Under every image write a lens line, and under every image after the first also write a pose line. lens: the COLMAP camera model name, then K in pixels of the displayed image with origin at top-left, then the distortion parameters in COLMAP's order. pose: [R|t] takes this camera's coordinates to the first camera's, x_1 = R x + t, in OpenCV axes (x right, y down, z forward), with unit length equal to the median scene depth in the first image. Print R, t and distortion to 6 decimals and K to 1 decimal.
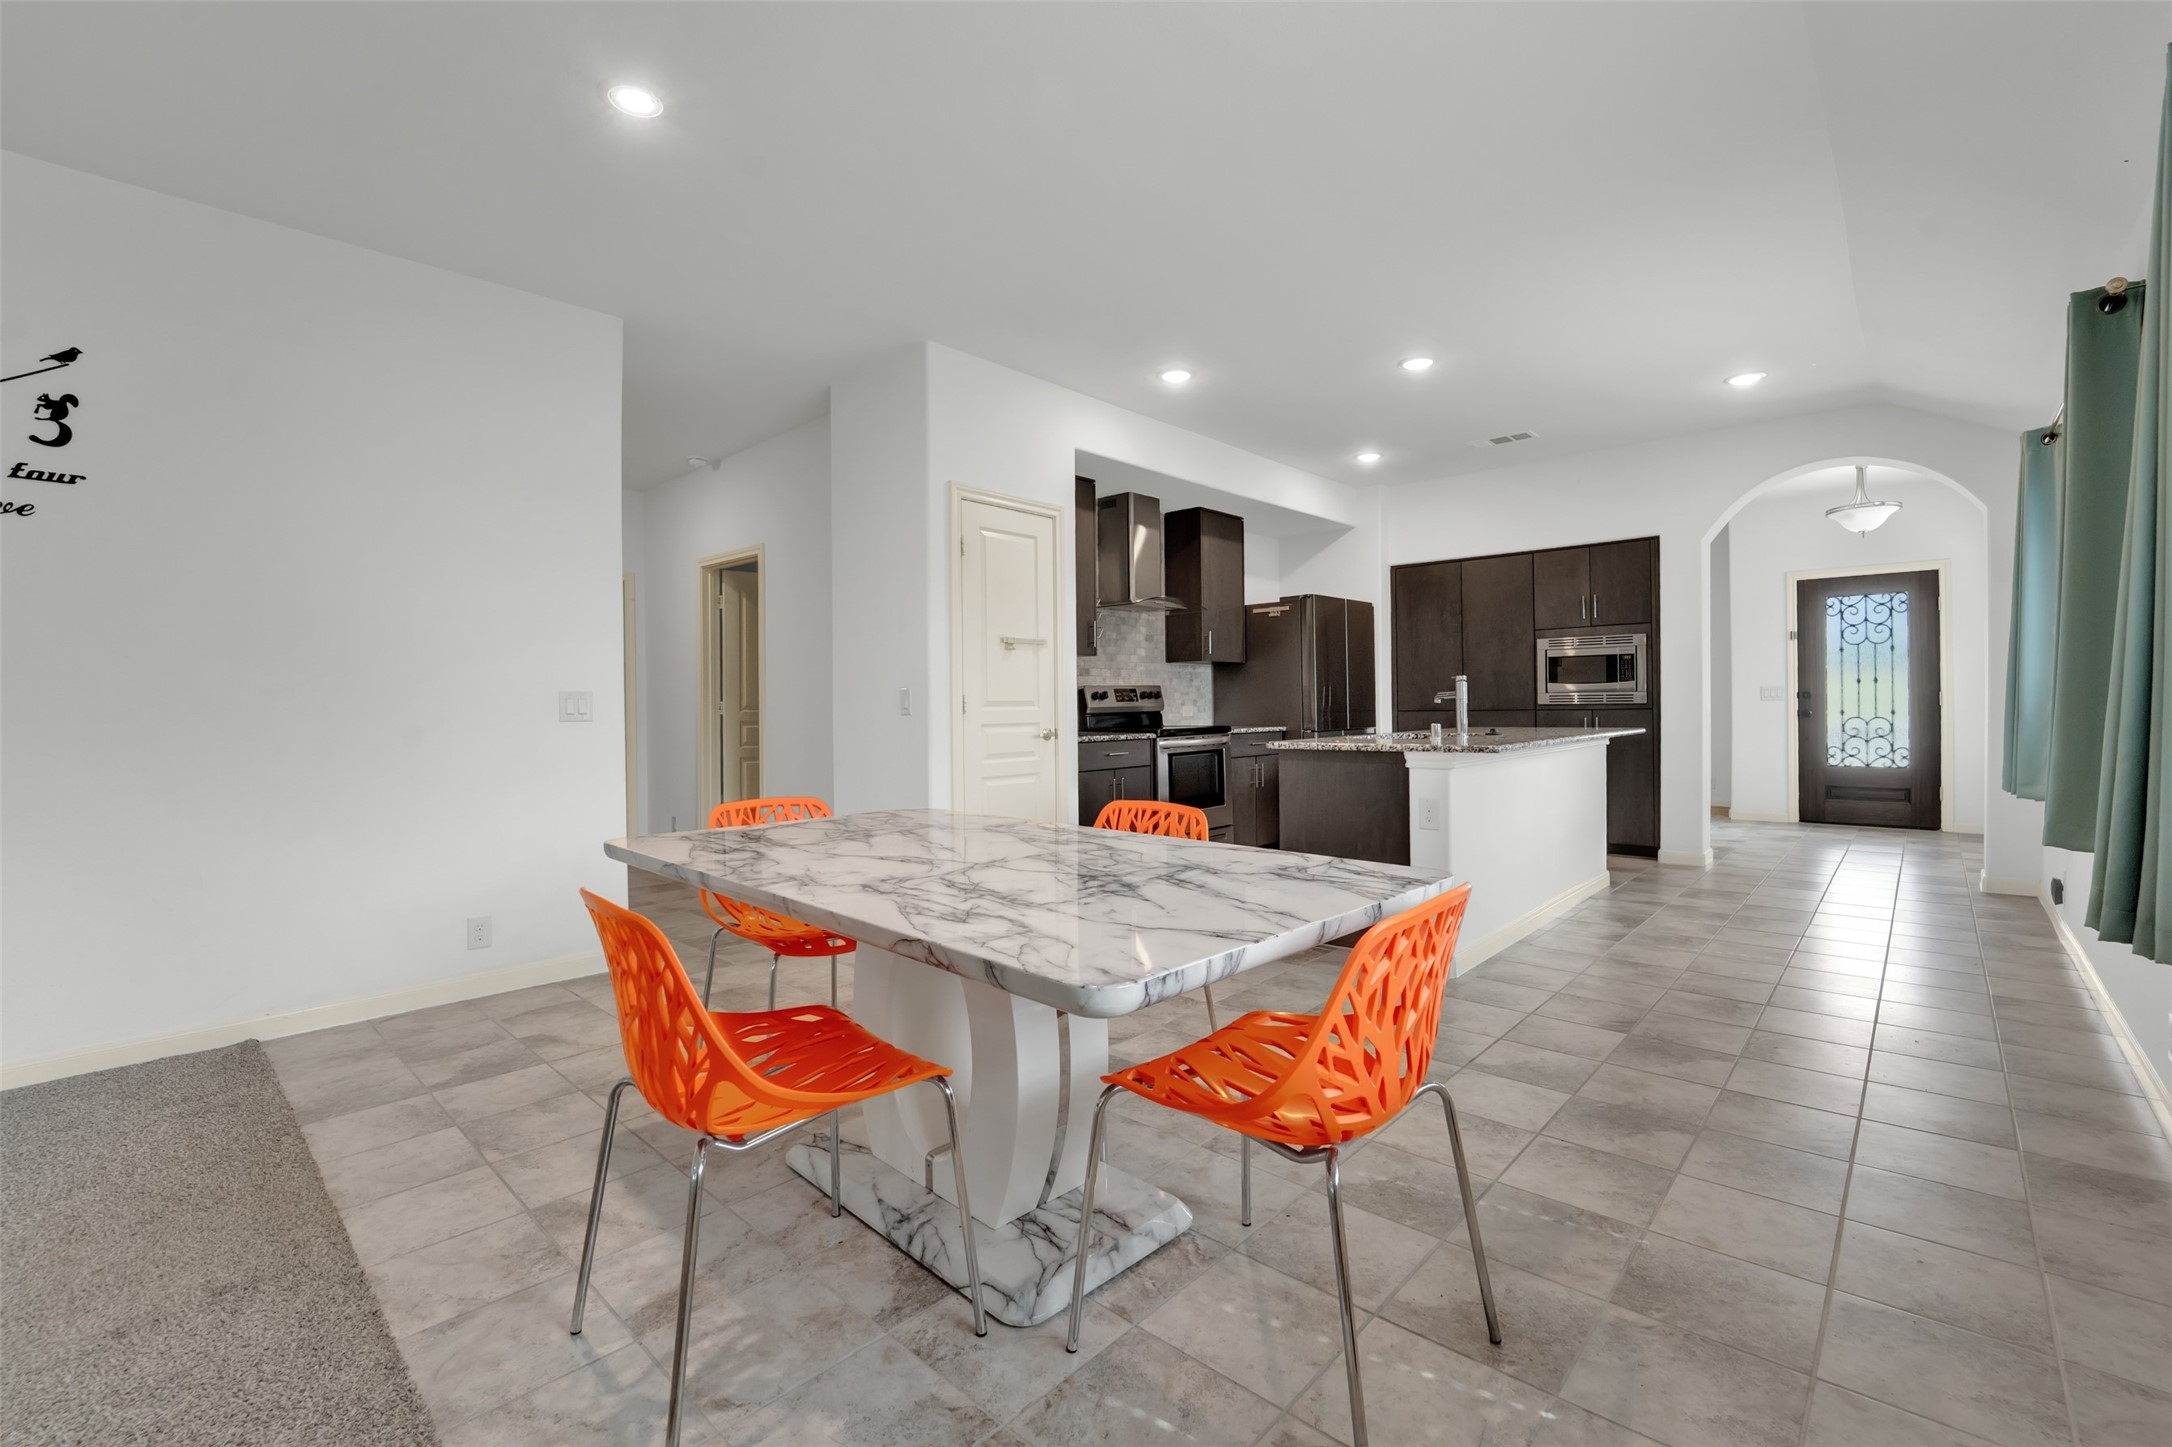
lens RADIAL K [[902.4, 0, 1098.3], [0, 902.4, 704.4], [0, 0, 1]] dist [-0.016431, -0.005105]
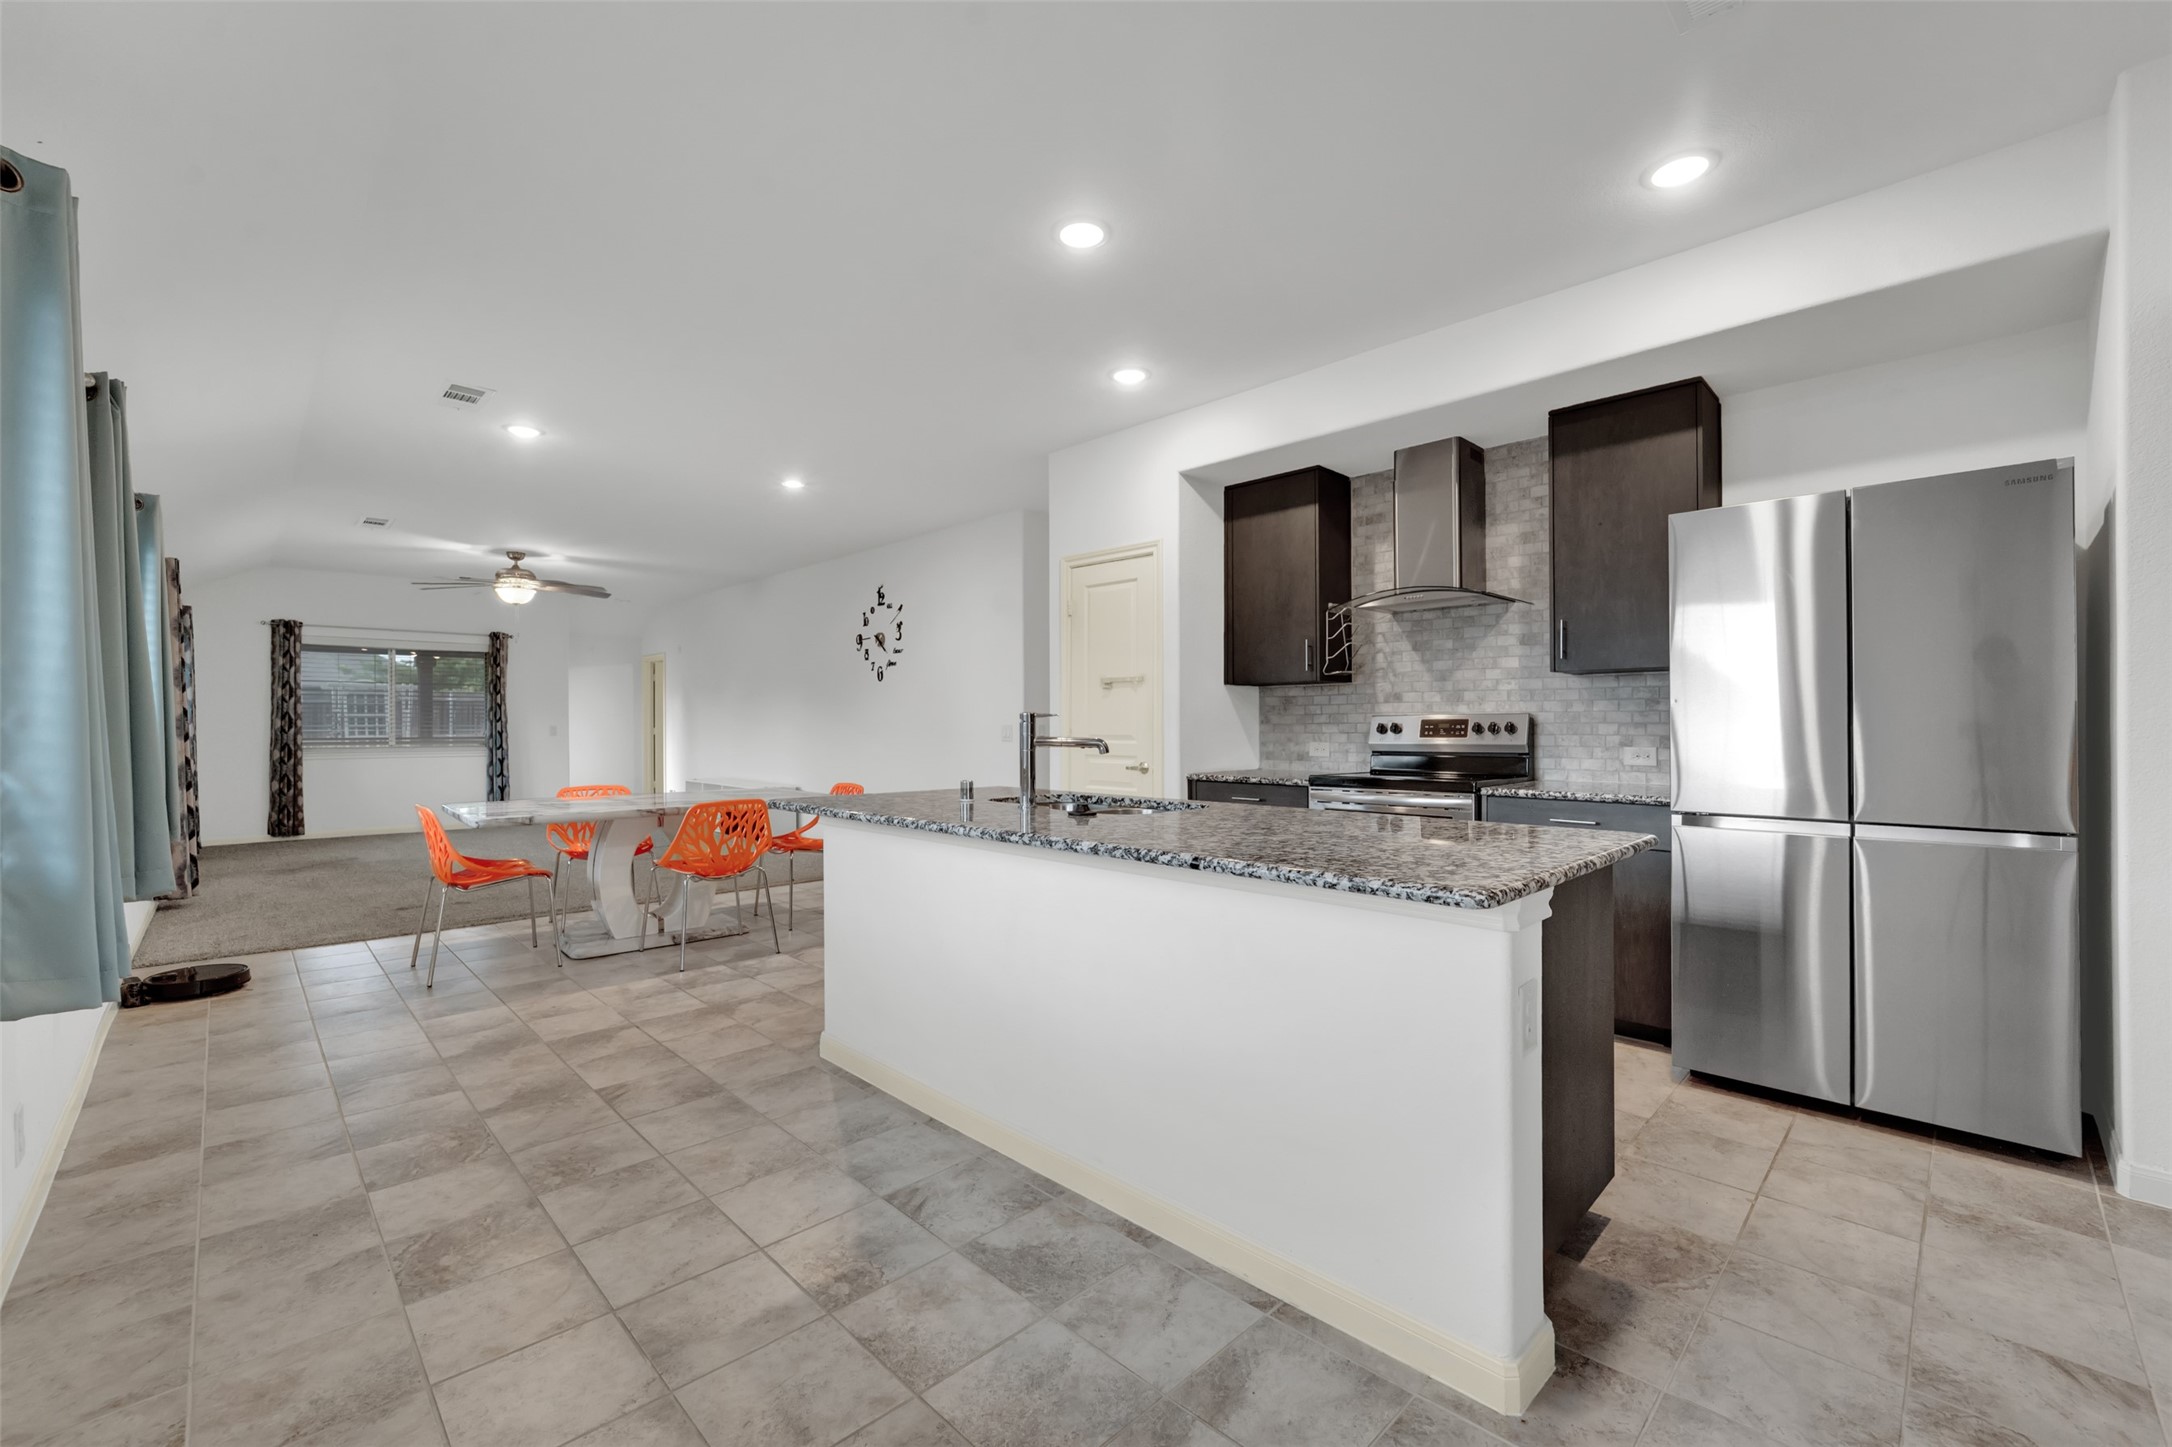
lens RADIAL K [[872.4, 0, 1101.9], [0, 872.4, 741.1], [0, 0, 1]] dist [-0.023152, -0.000960]
pose [[-0.021569, 0.029133, -0.999343, 0.698936], [0.001612, 0.999575, 0.029105, -0.020073], [0.999766, -0.000984, -0.021607, 0.727317]]
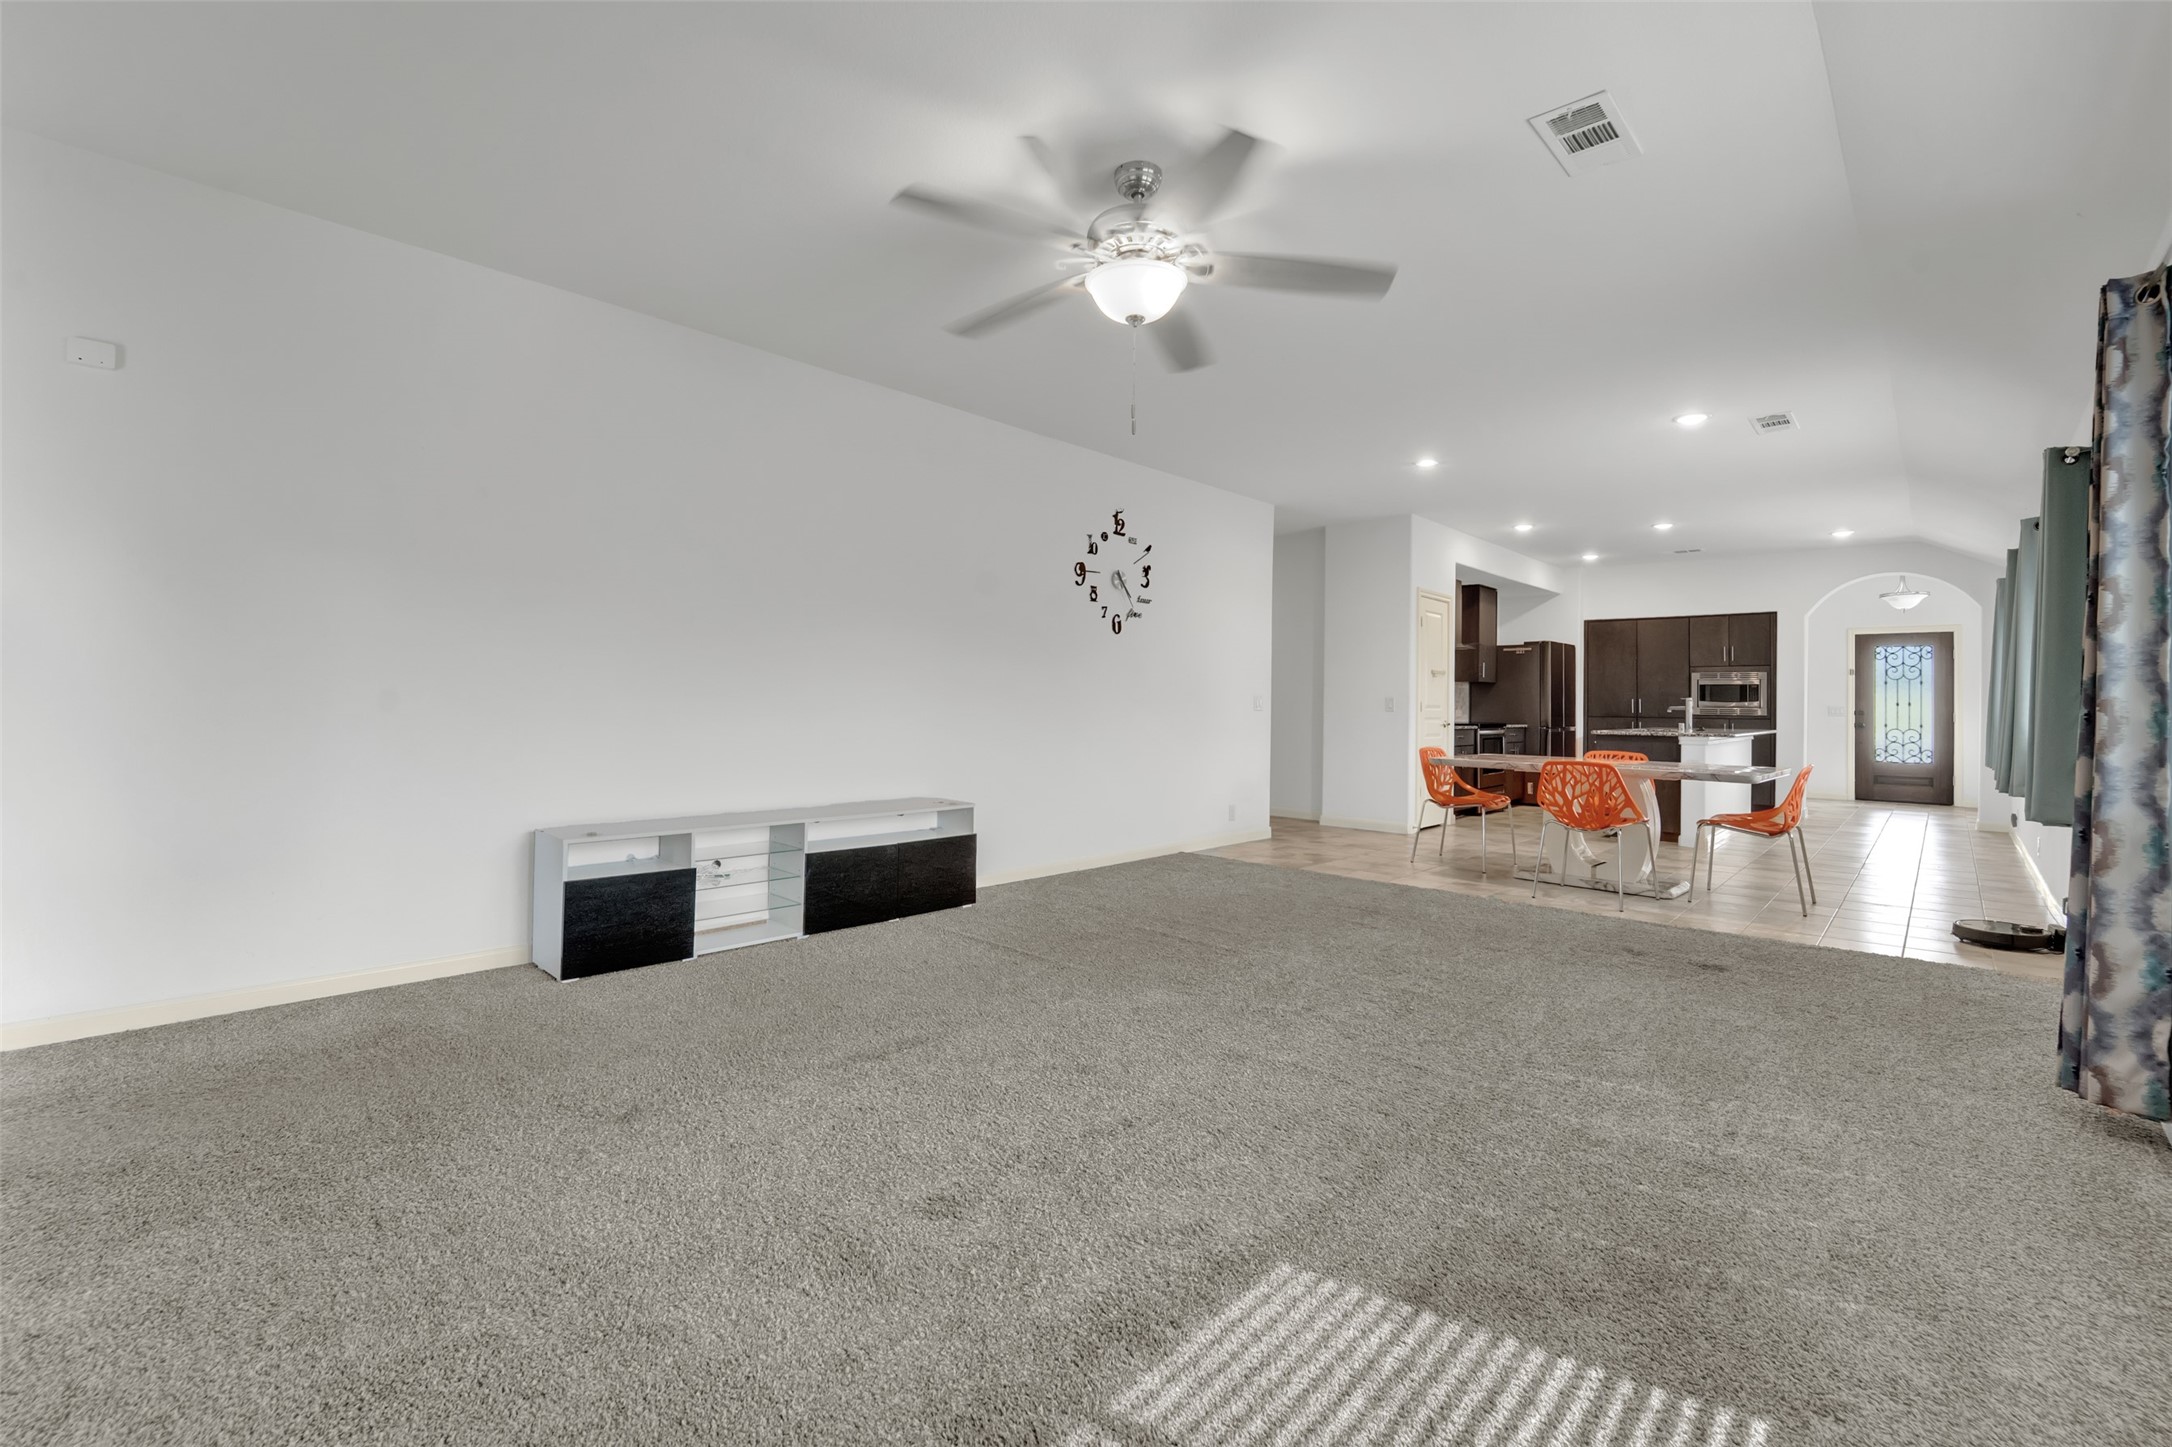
lens RADIAL K [[902.4, 0, 1071.8], [0, 902.4, 687.4], [0, 0, 1]] dist [-0.016431, -0.005105]
pose [[0.999233, 0.025641, -0.029609, -0.555504], [-0.026137, 0.999523, -0.016464, 0.006808], [0.029172, 0.017226, 0.999426, -0.601086]]
